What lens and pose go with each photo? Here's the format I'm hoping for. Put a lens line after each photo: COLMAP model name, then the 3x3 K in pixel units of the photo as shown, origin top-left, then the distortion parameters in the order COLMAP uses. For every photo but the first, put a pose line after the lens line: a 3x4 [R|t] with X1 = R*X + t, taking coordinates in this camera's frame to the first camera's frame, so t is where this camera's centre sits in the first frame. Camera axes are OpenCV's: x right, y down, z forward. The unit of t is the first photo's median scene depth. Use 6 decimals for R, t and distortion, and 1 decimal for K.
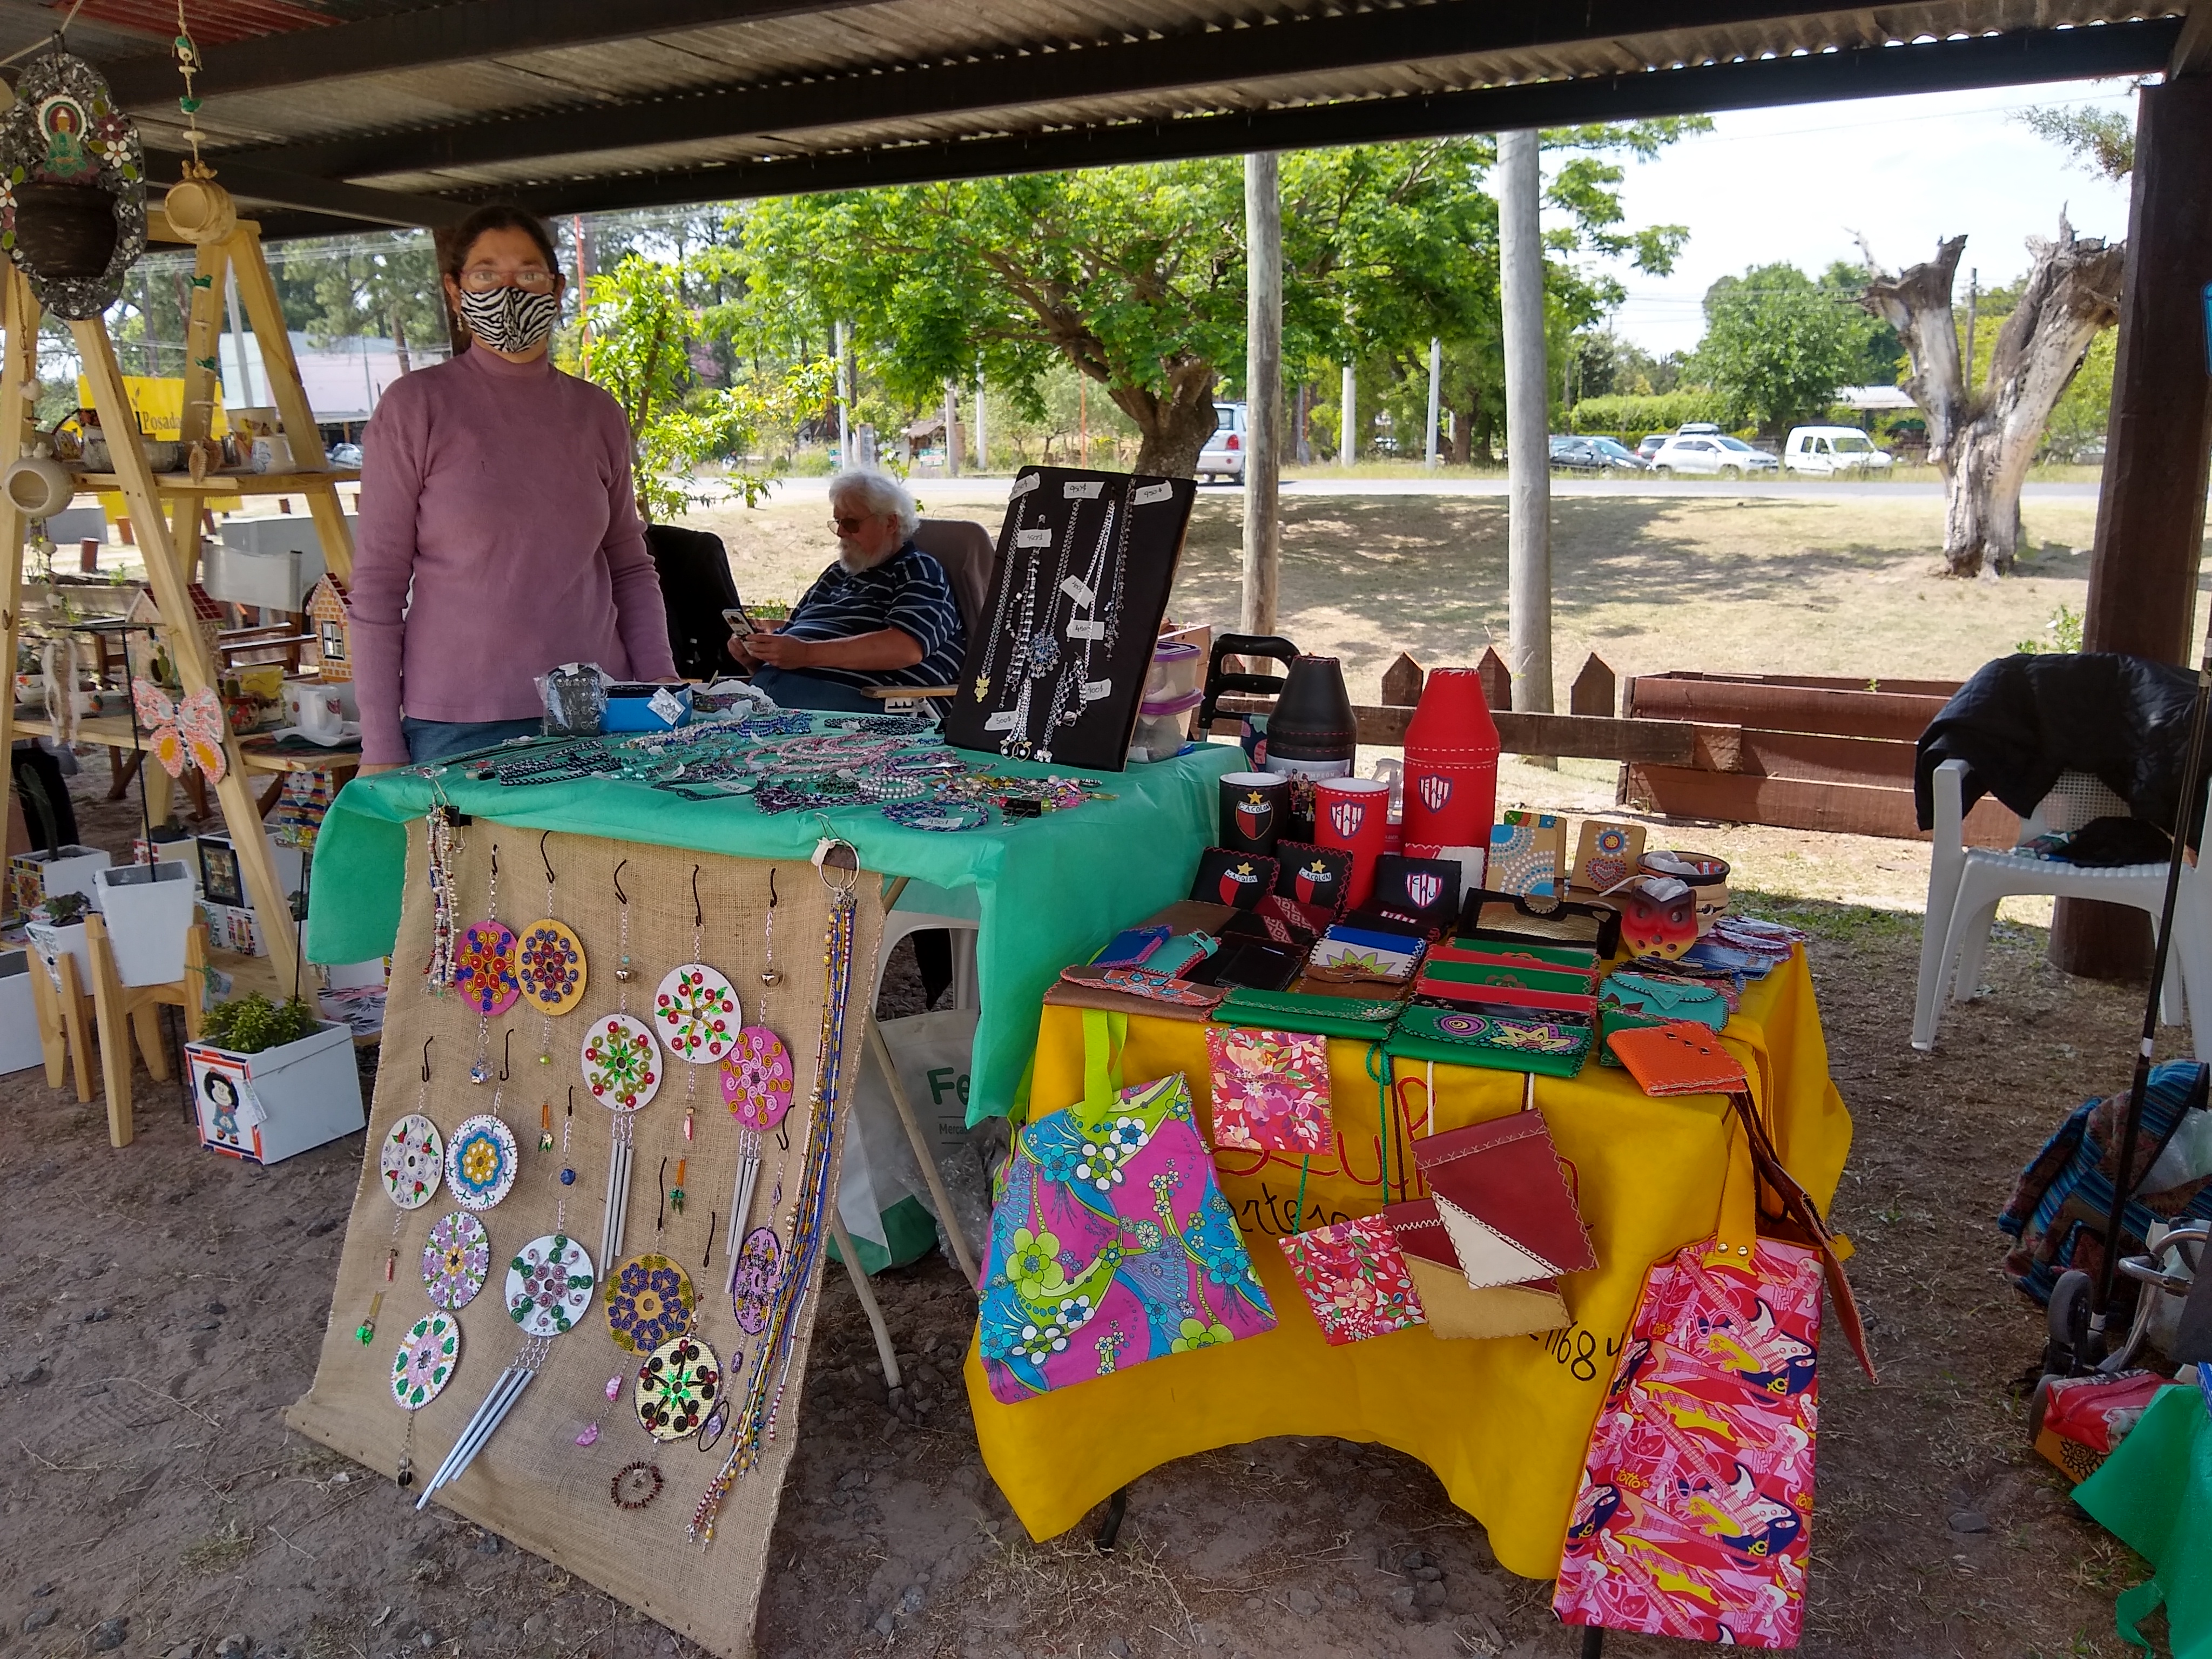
lens RADIAL K [[1801.0, 0, 1113.4], [0, 1801.0, 836.7], [0, 0, 1]] dist [0.022094, -0.040337]
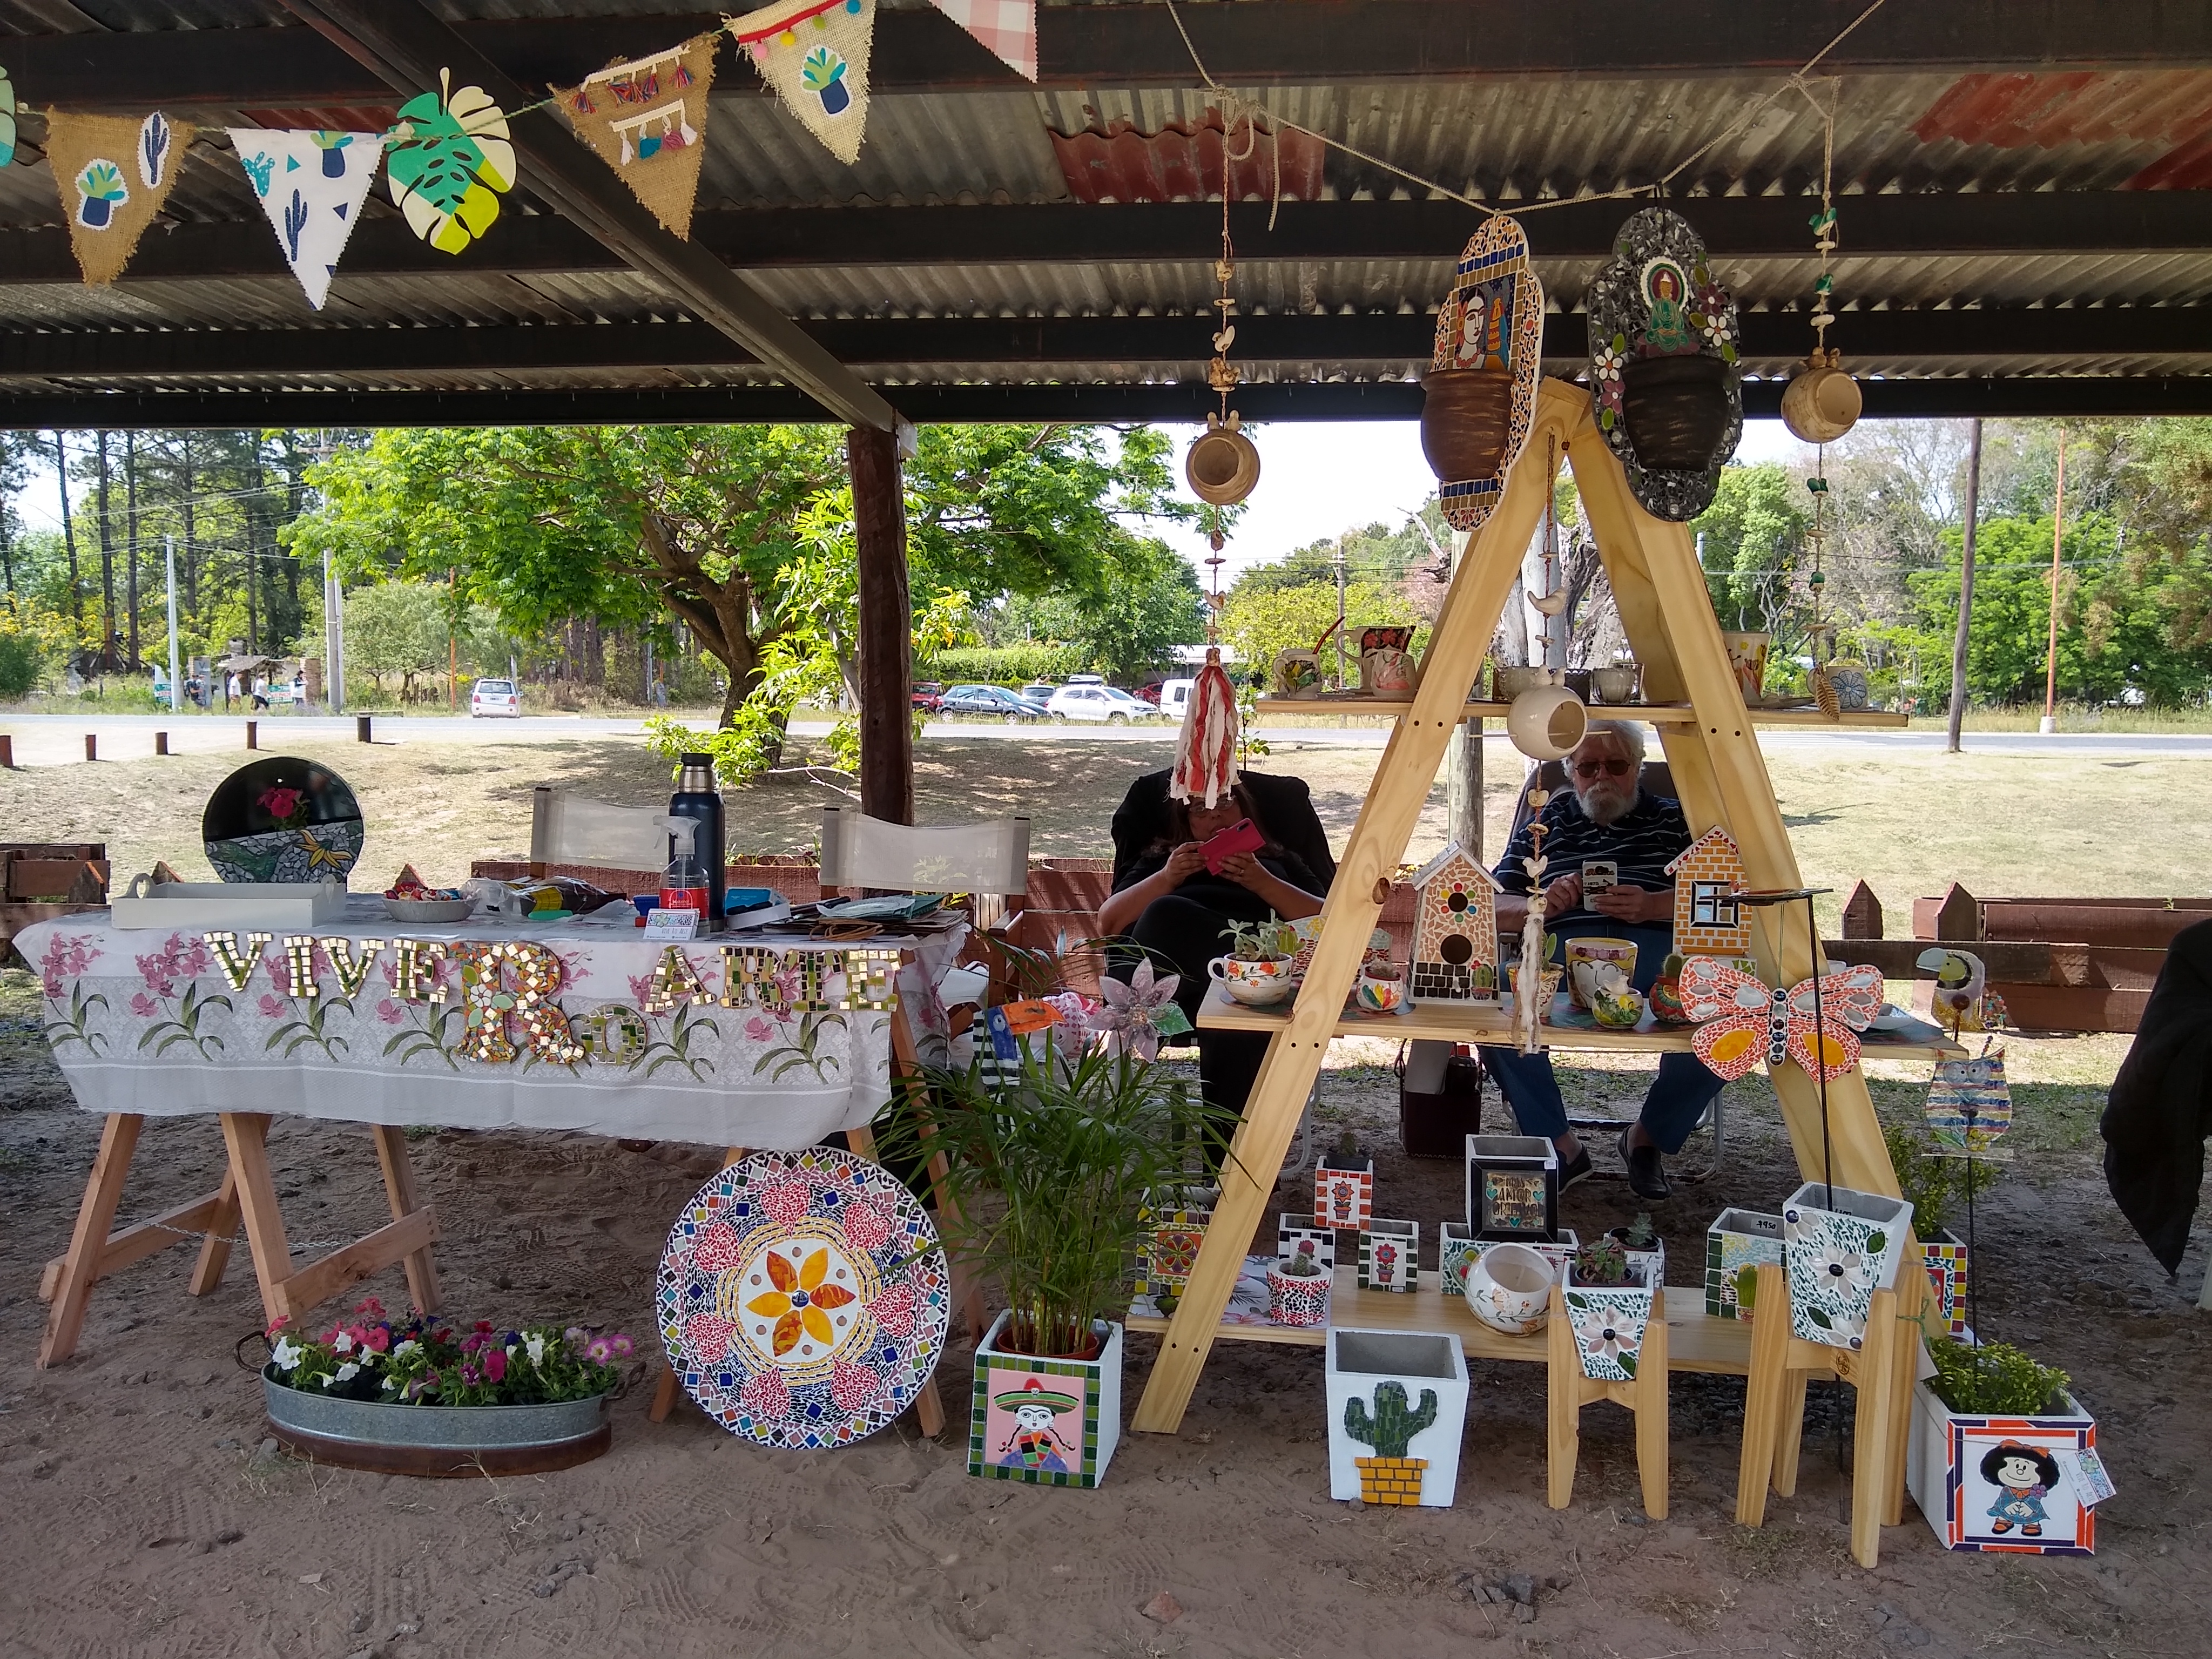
lens RADIAL K [[1801.0, 0, 1117.1], [0, 1801.0, 812.4], [0, 0, 1]] dist [0.022094, -0.040337]
pose [[0.925034, -0.013480, 0.379644, -0.171086], [0.068754, 0.988807, -0.132414, -0.009894], [-0.373610, 0.148590, 0.915607, 0.055888]]
